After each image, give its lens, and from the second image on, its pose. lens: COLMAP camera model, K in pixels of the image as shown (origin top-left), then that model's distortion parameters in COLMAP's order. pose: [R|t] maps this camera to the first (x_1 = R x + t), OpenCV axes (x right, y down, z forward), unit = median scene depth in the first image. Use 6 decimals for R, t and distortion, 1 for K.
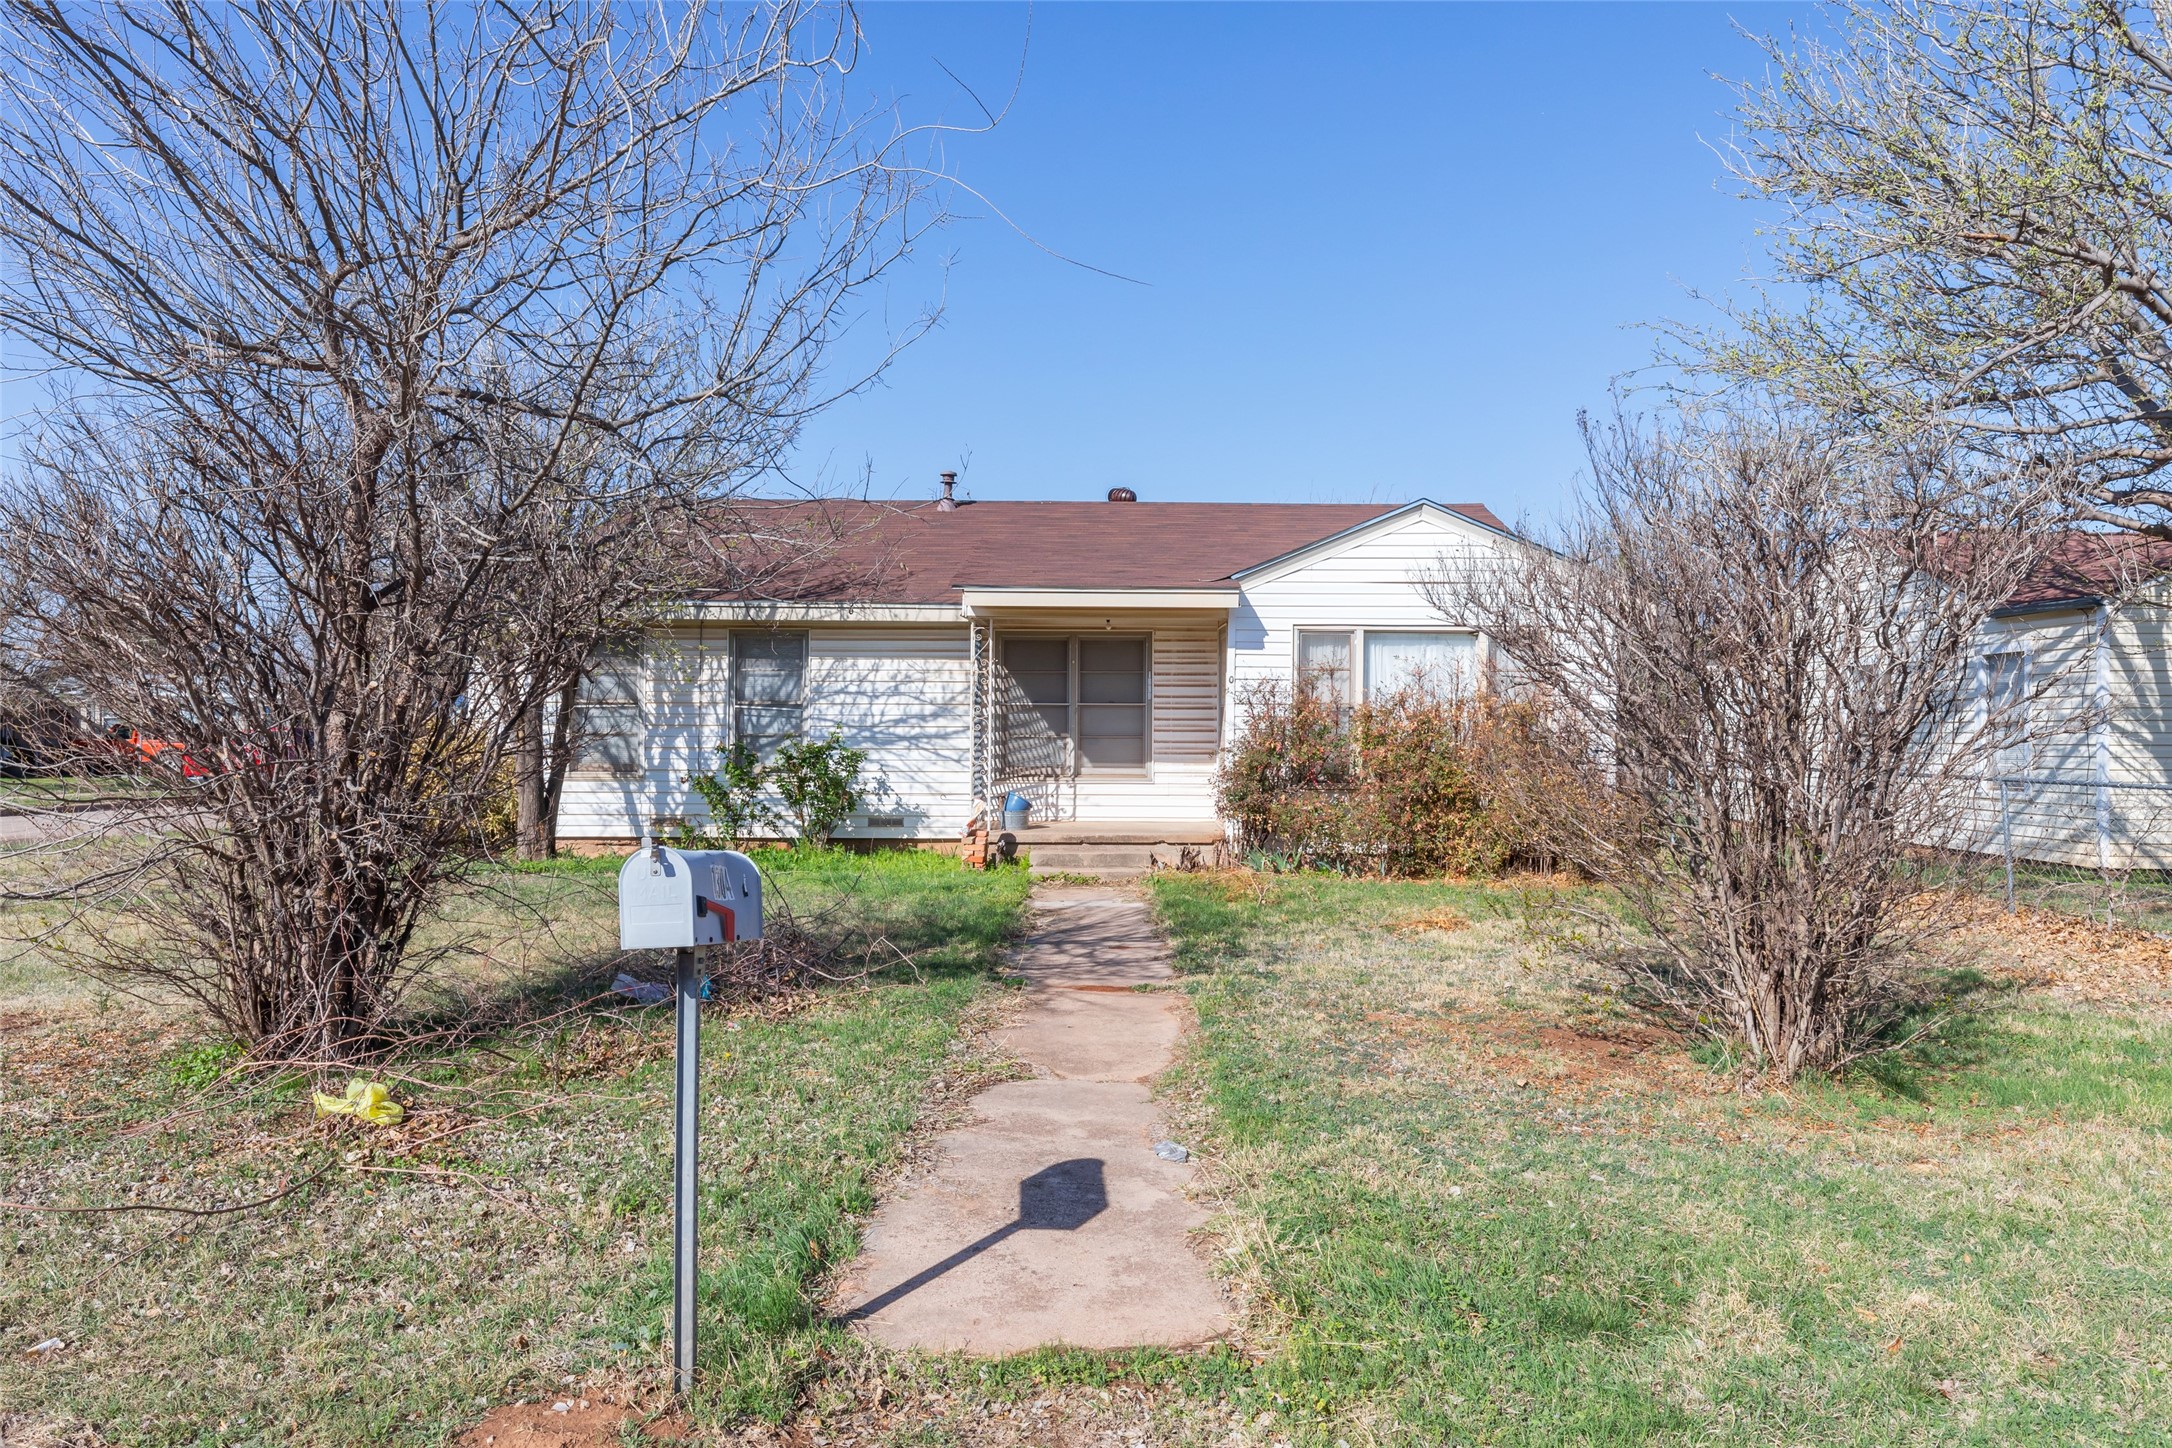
lens RADIAL K [[1493.5, 0, 1081.4], [0, 1493.5, 769.1], [0, 0, 1]] dist [-0.000094, 0.000131]
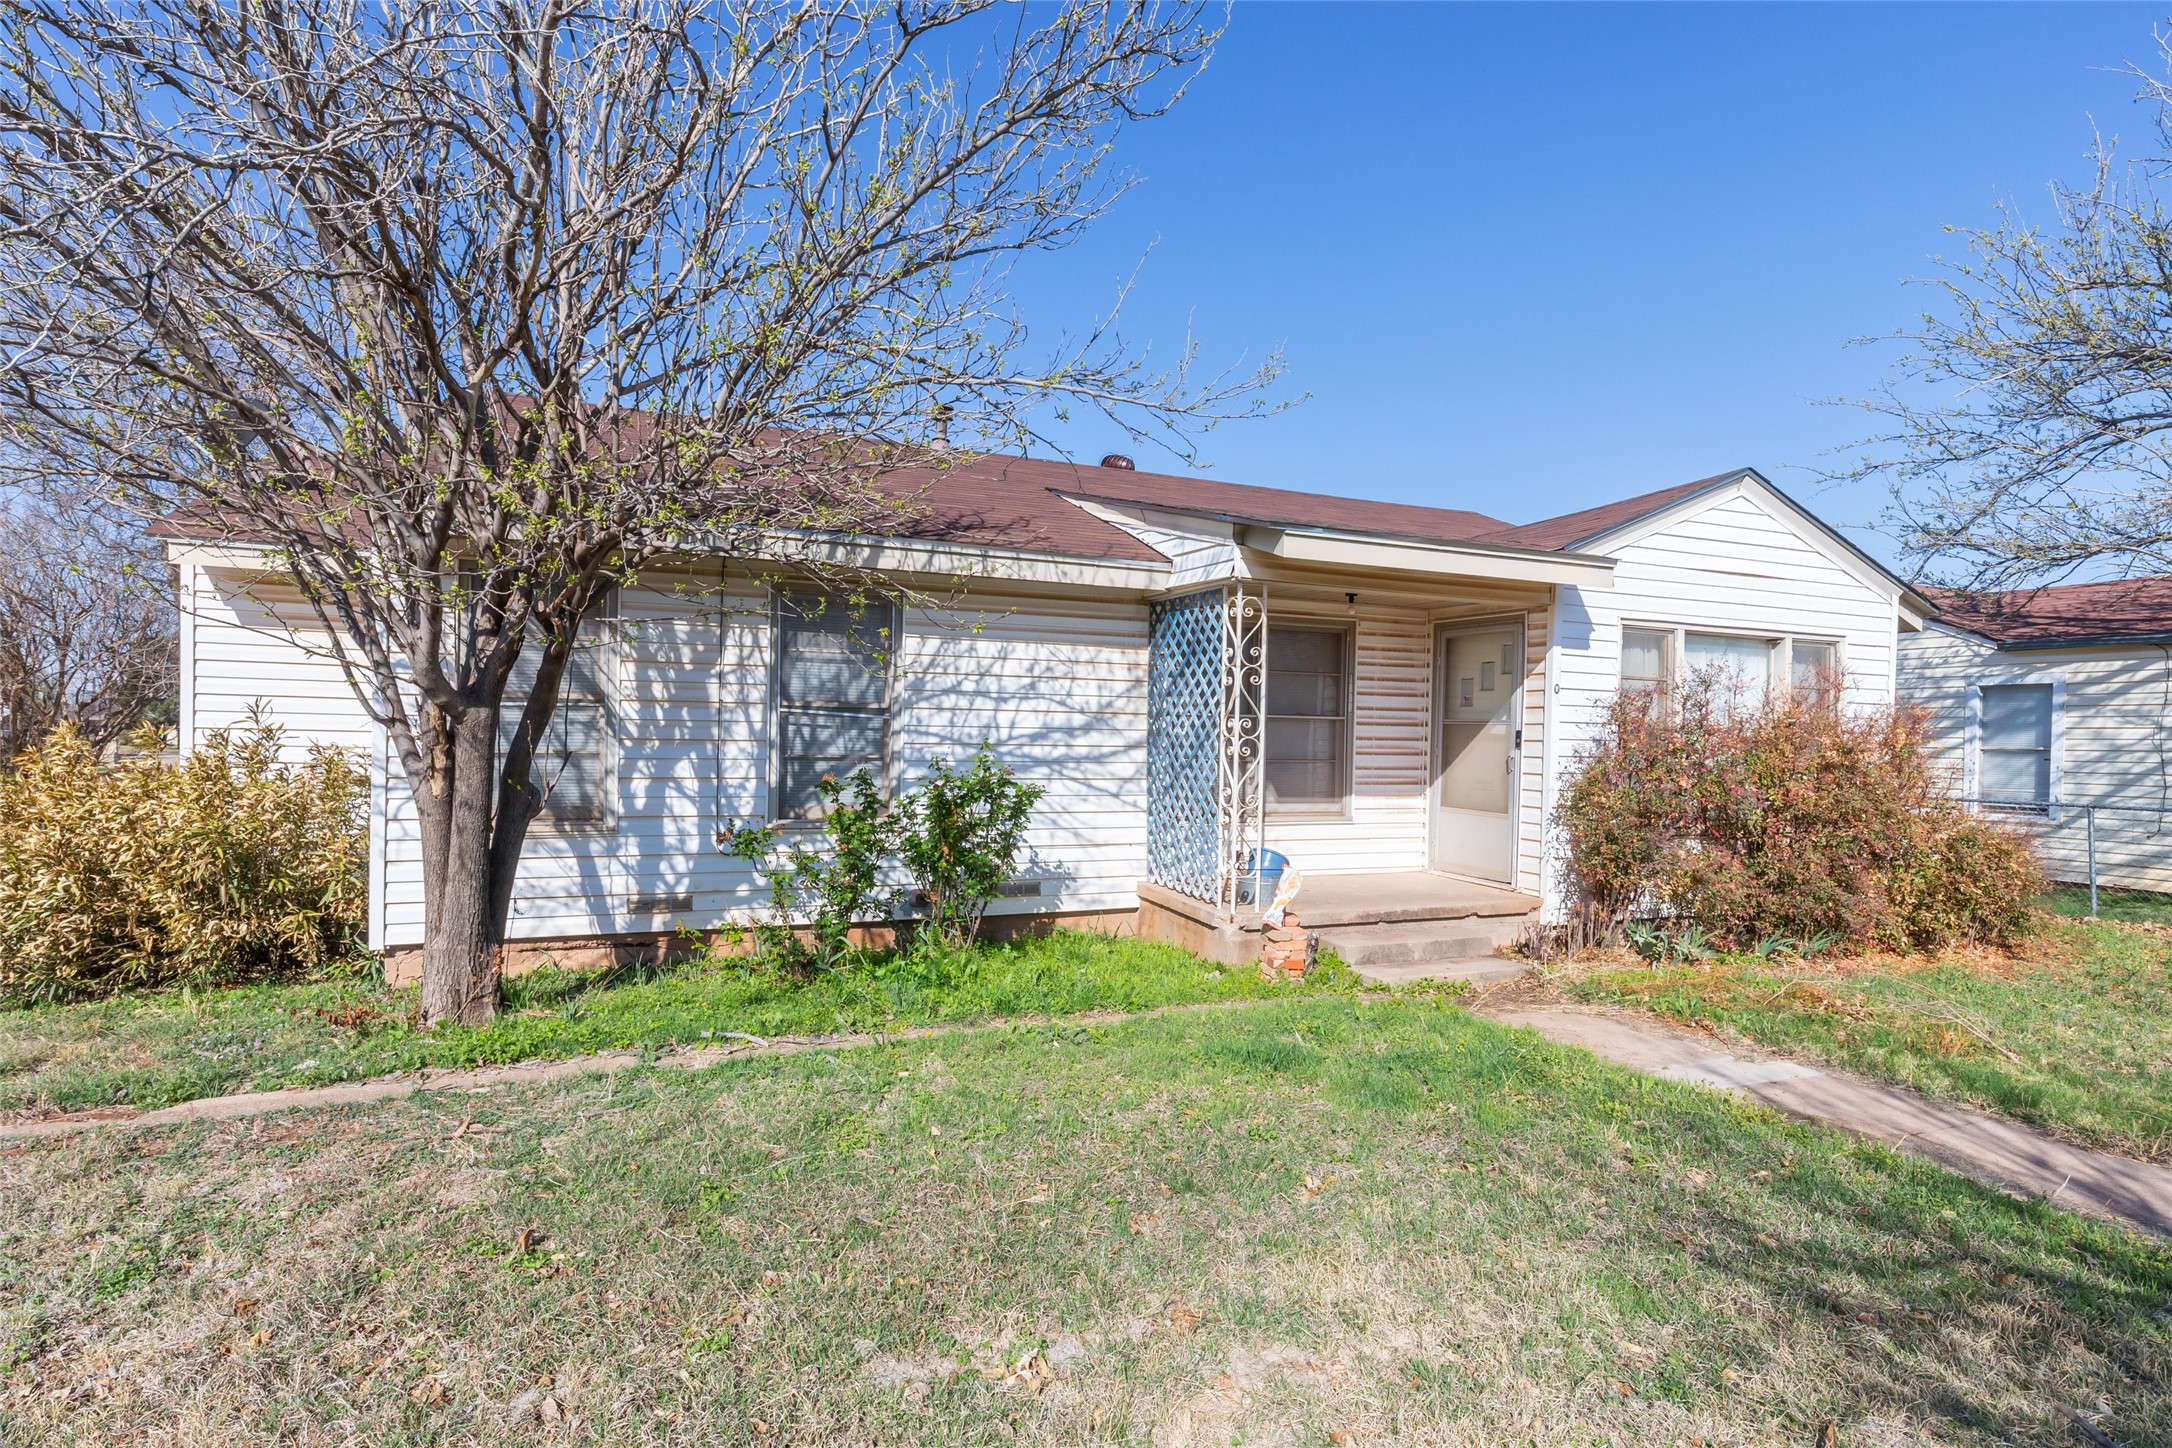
lens RADIAL K [[1098.3, 0, 1091.3], [0, 1098.3, 764.5], [0, 0, 1]] dist [-0.002669, -0.000215]
pose [[0.918882, 0.000744, 0.394533, -0.292249], [-0.003678, 0.999971, 0.006683, -0.023301], [-0.394516, -0.007592, 0.918858, 0.542272]]
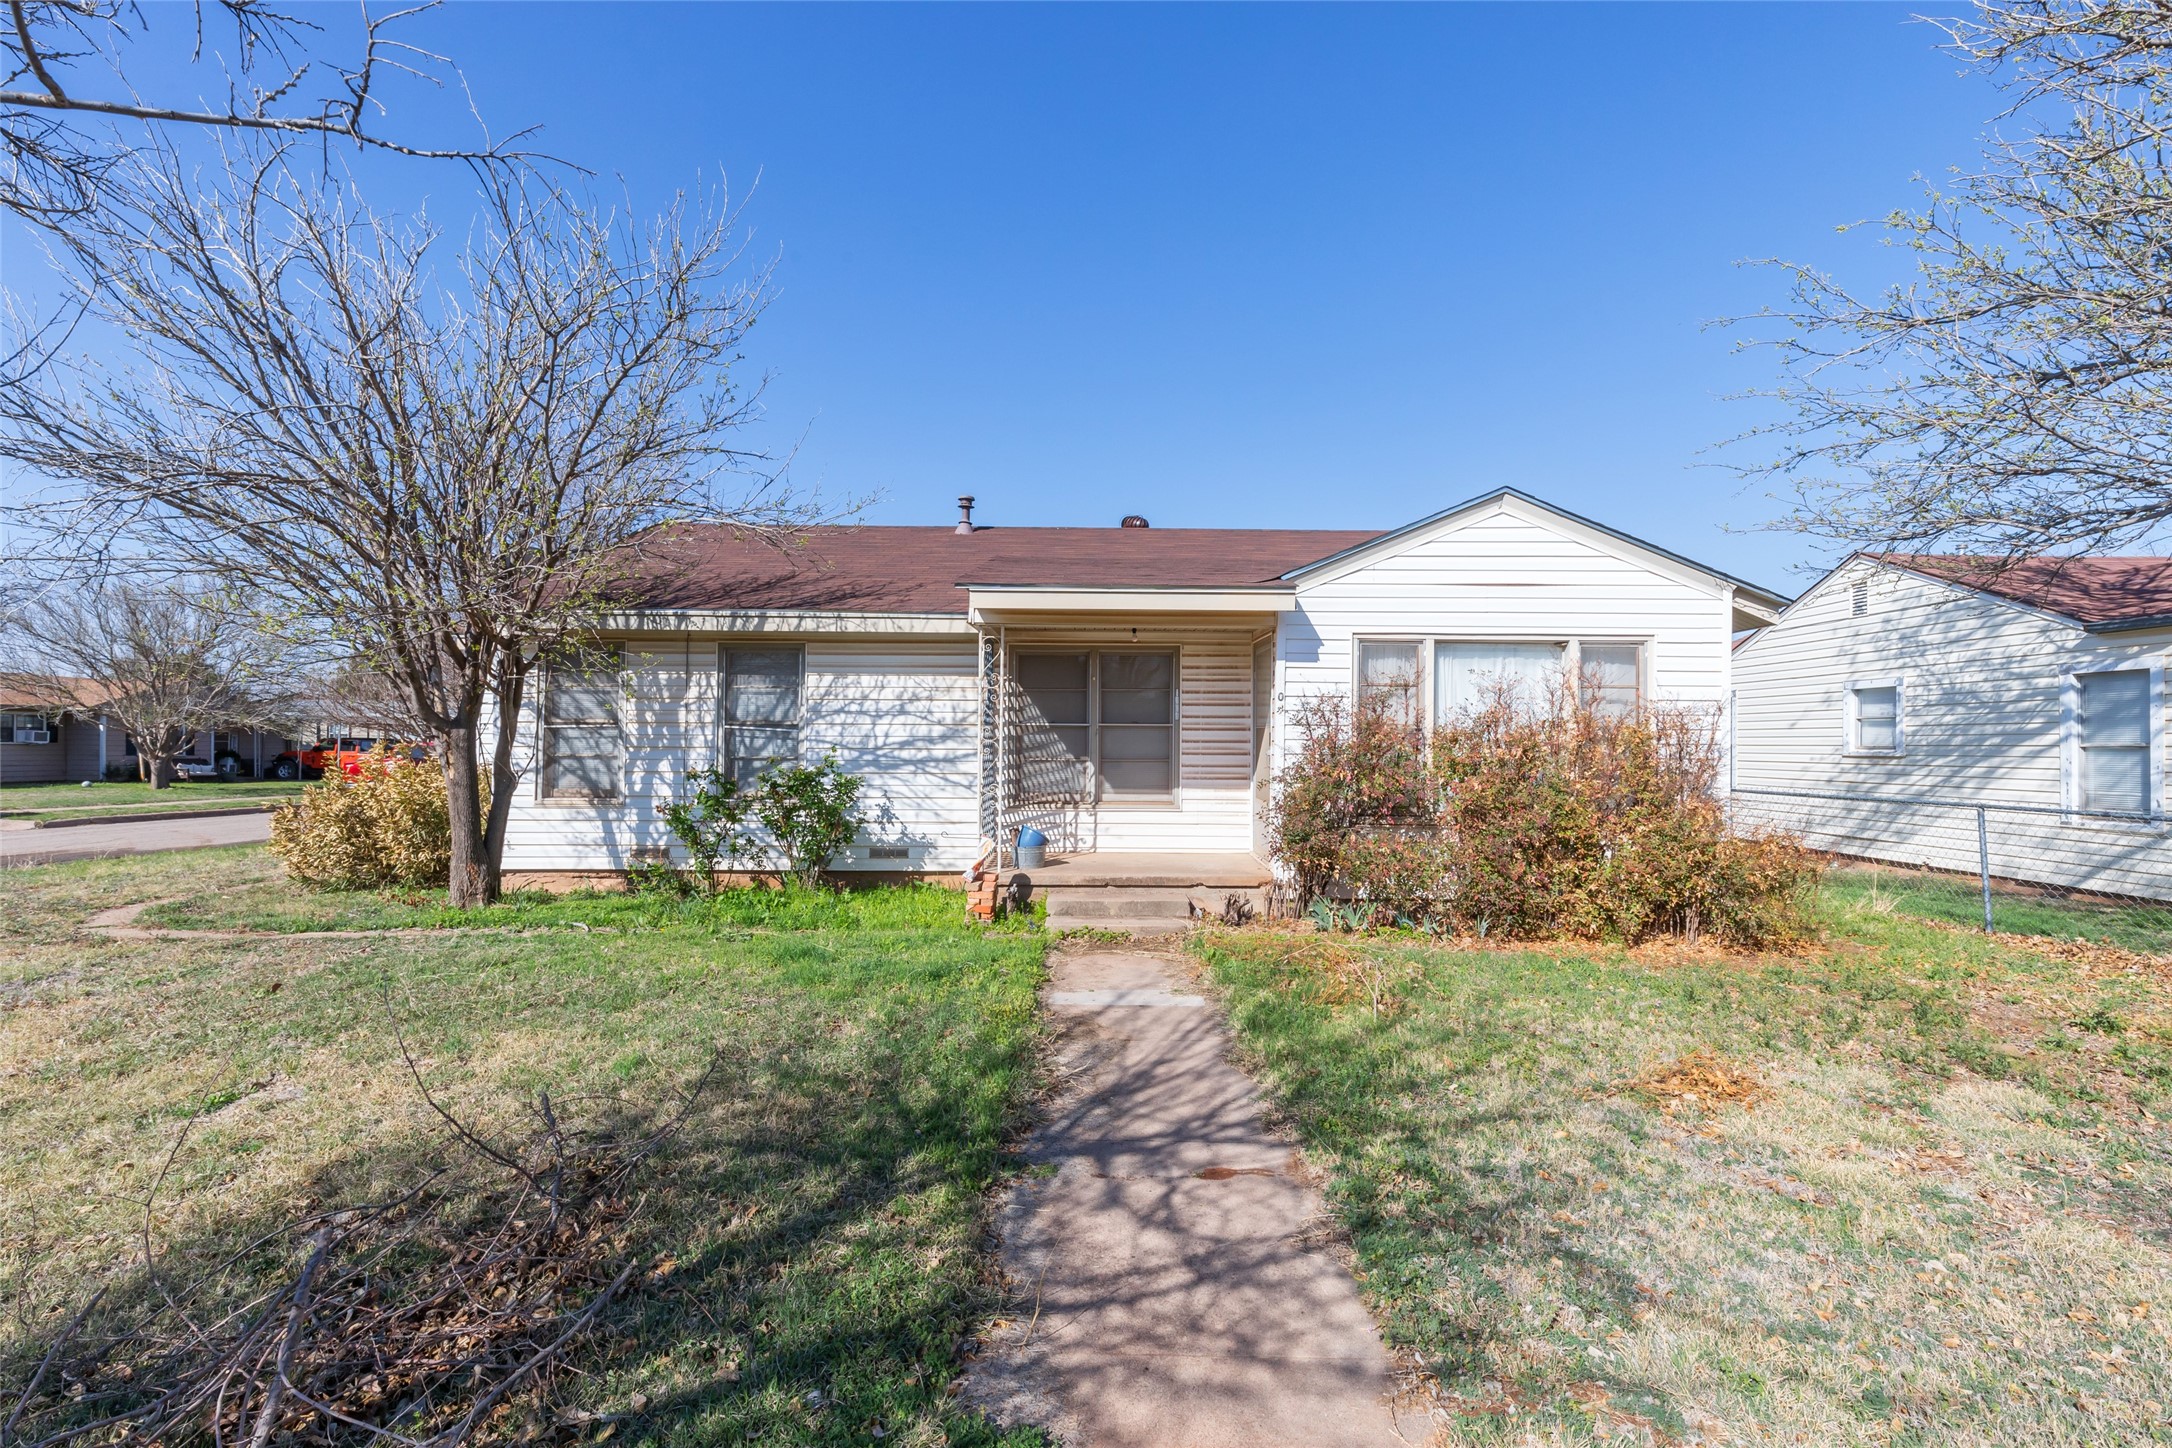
lens RADIAL K [[978.7, 0, 1088.9], [0, 978.7, 747.8], [0, 0, 1]] dist [0.006441, -0.000402]
pose [[0.999950, 0.000968, 0.009982, -0.014537], [-0.000767, 0.999797, -0.020147, -0.017256], [-0.010000, 0.020138, 0.999747, 0.397487]]
